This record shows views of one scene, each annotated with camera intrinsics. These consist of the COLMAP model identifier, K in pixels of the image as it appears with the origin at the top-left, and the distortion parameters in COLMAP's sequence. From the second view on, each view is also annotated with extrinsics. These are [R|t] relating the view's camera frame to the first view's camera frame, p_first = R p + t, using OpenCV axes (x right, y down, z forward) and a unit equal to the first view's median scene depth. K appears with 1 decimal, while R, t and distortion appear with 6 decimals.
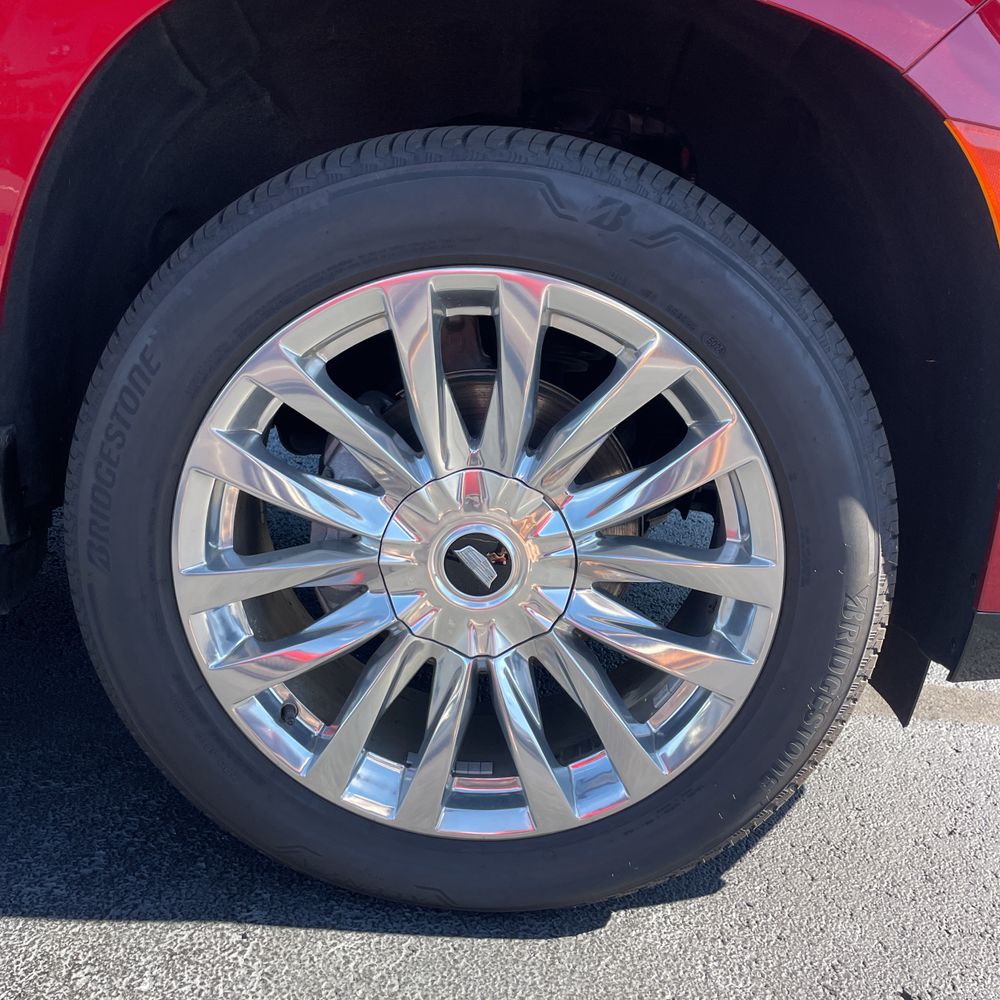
lens RADIAL K [[1010.1, 0, 519.6], [0, 1010.1, 485.6], [0, 0, 1]] dist [0.032597, 0.000000]
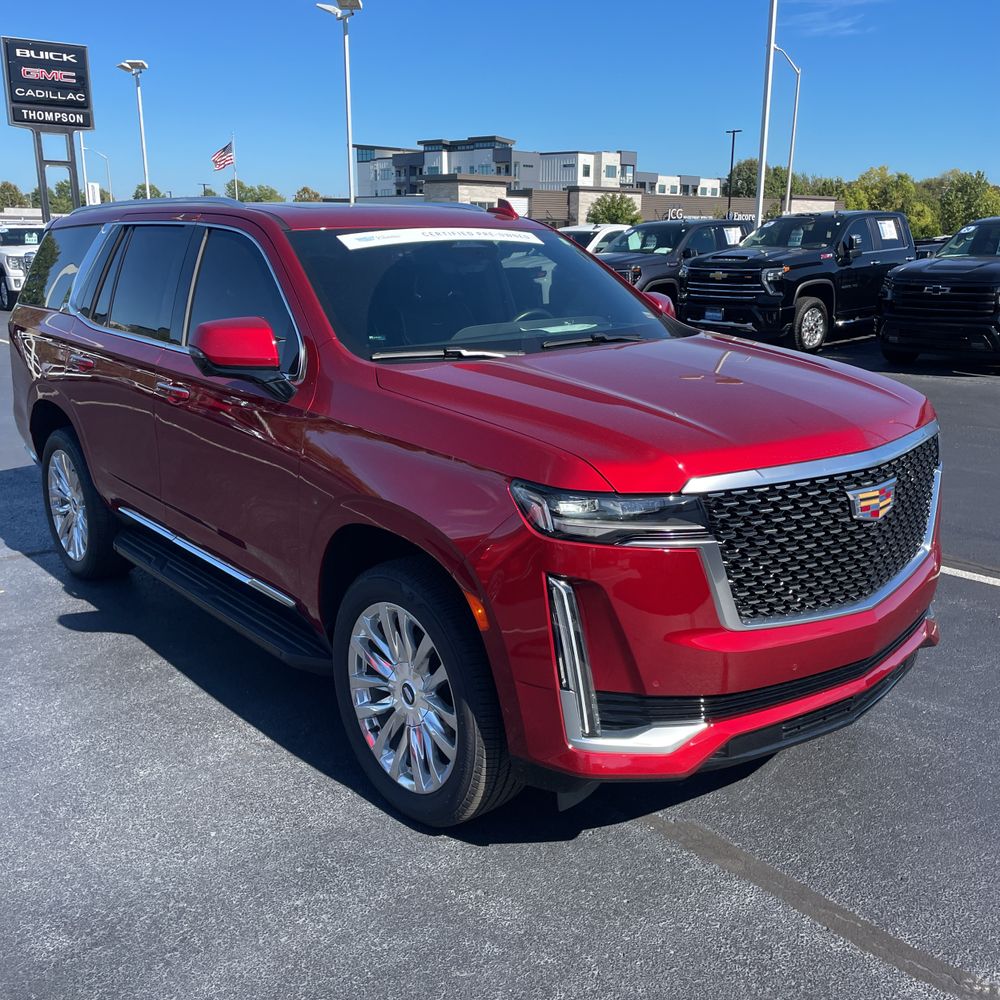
lens RADIAL K [[1010.1, 0, 501.6], [0, 1010.1, 493.5], [0, 0, 1]] dist [0.032597, 0.000000]
pose [[0.667553, 0.085655, -0.739619, 2.415369], [-0.166860, 0.985305, -0.036495, -0.465505], [0.725624, 0.147775, 0.672036, -0.964864]]
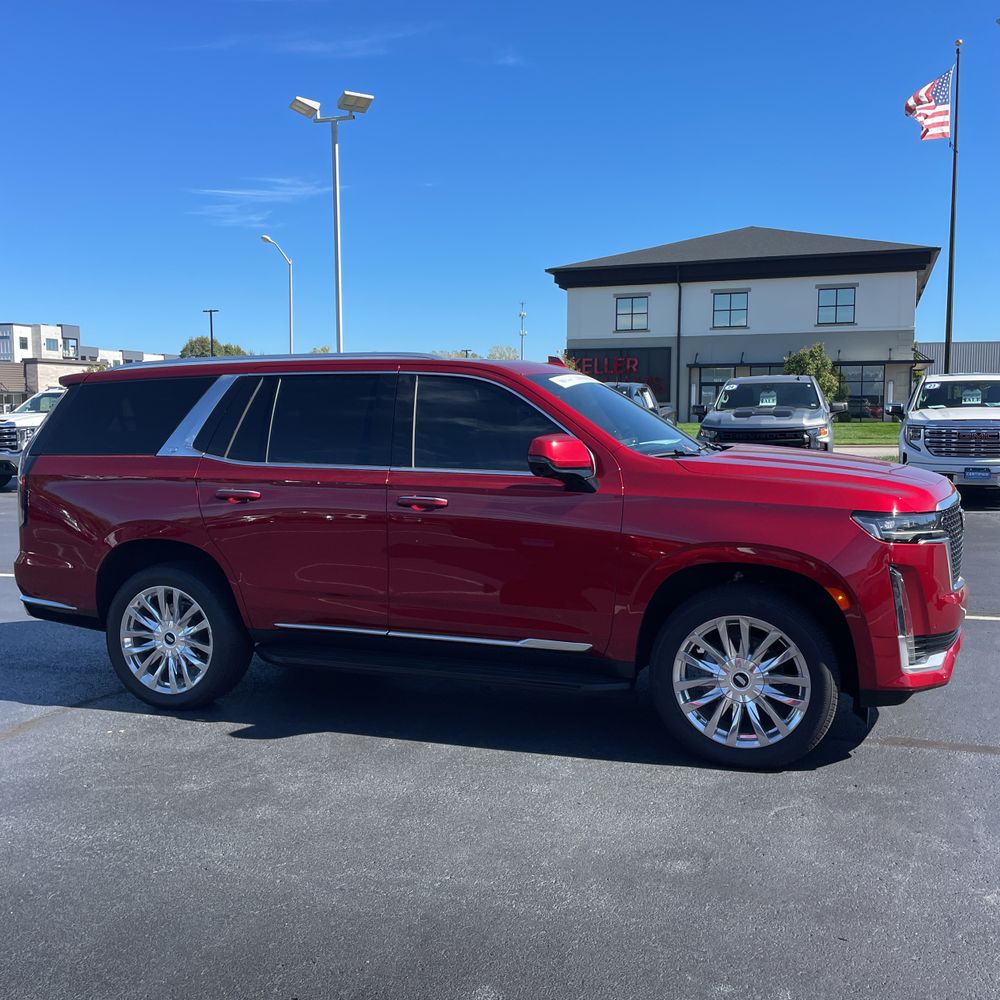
lens RADIAL K [[1010.1, 0, 492.3], [0, 1010.1, 490.9], [0, 0, 1]] dist [0.032597, 0.000000]
pose [[0.944633, -0.084620, -0.317029, 0.417258], [0.005224, 0.969931, -0.243325, 0.356749], [0.328086, 0.228197, 0.916671, -3.697896]]
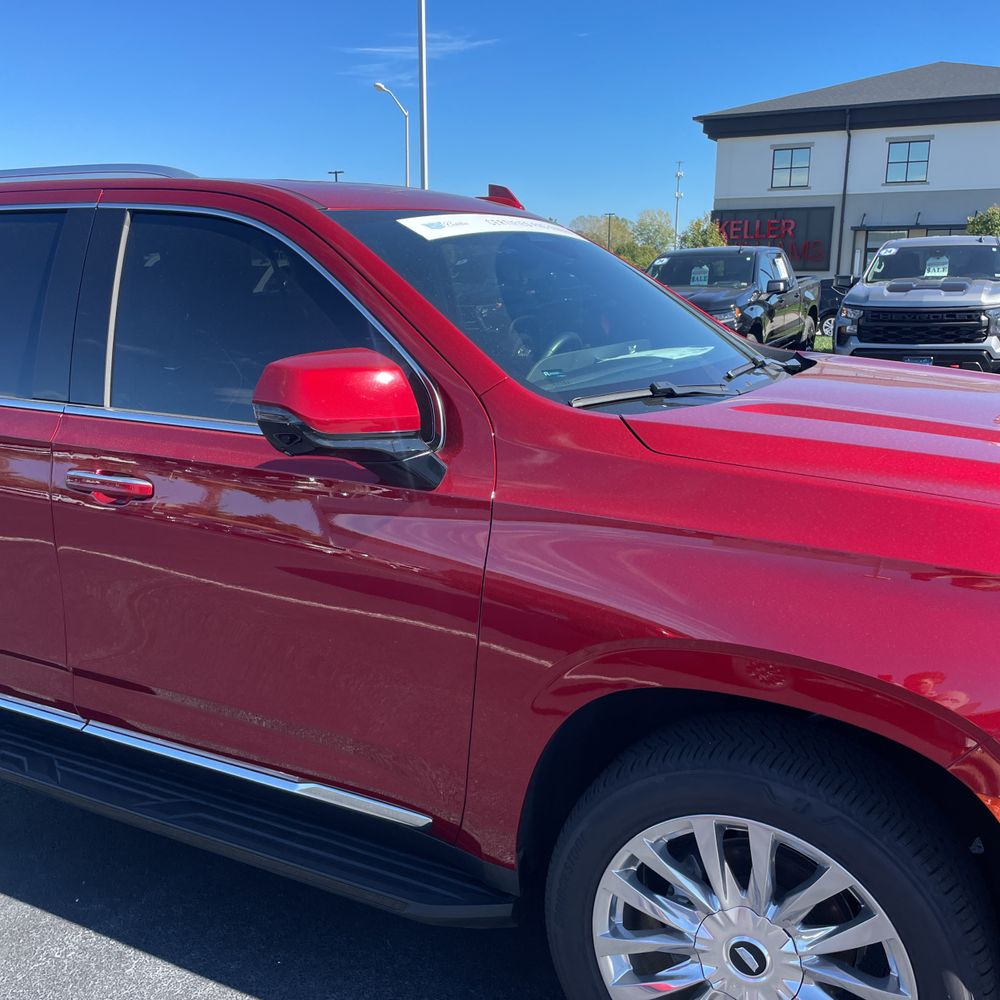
lens RADIAL K [[1010.1, 0, 504.8], [0, 1010.1, 511.1], [0, 0, 1]] dist [0.032597, 0.000000]
pose [[0.894574, -0.004607, -0.446895, 0.403445], [-0.043497, 0.994302, -0.097321, -0.543359], [0.444797, 0.106499, 0.889277, -0.952446]]
